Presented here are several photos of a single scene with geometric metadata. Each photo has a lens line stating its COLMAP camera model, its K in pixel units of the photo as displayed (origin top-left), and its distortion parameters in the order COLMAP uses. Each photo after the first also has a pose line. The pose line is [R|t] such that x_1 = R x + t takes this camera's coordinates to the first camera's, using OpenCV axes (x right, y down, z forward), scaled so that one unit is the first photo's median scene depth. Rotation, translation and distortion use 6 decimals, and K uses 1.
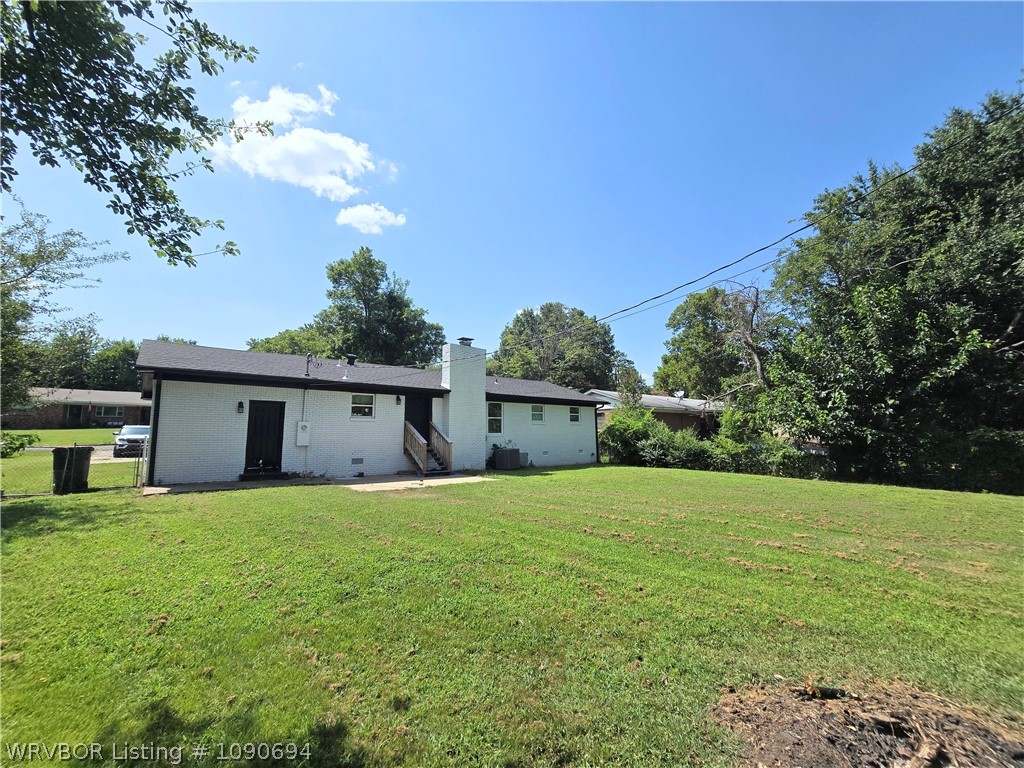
lens RADIAL K [[418.9, 0, 519.4], [0, 418.9, 382.9], [0, 0, 1]] dist [-0.004659, 0.001270]
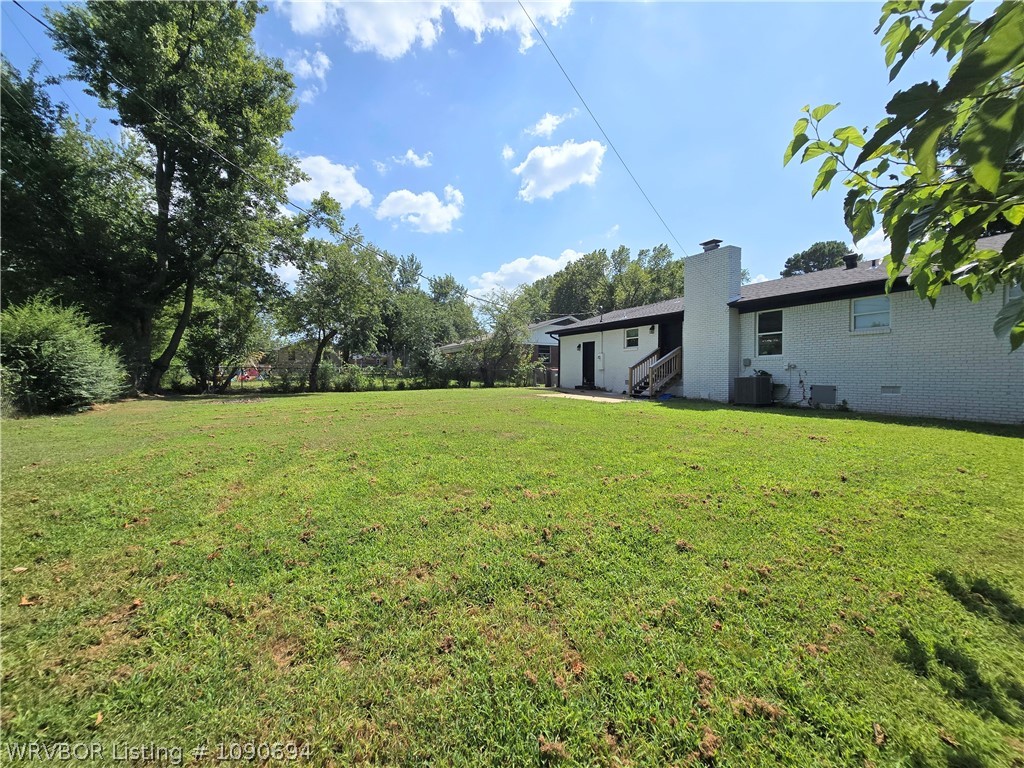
lens RADIAL K [[418.9, 0, 519.4], [0, 418.9, 382.9], [0, 0, 1]] dist [-0.004659, 0.001270]
pose [[-0.166759, 0.042391, -0.985086, 0.854389], [0.146335, 0.989075, 0.017791, 0.109266], [0.975078, -0.141186, -0.171141, 0.827576]]
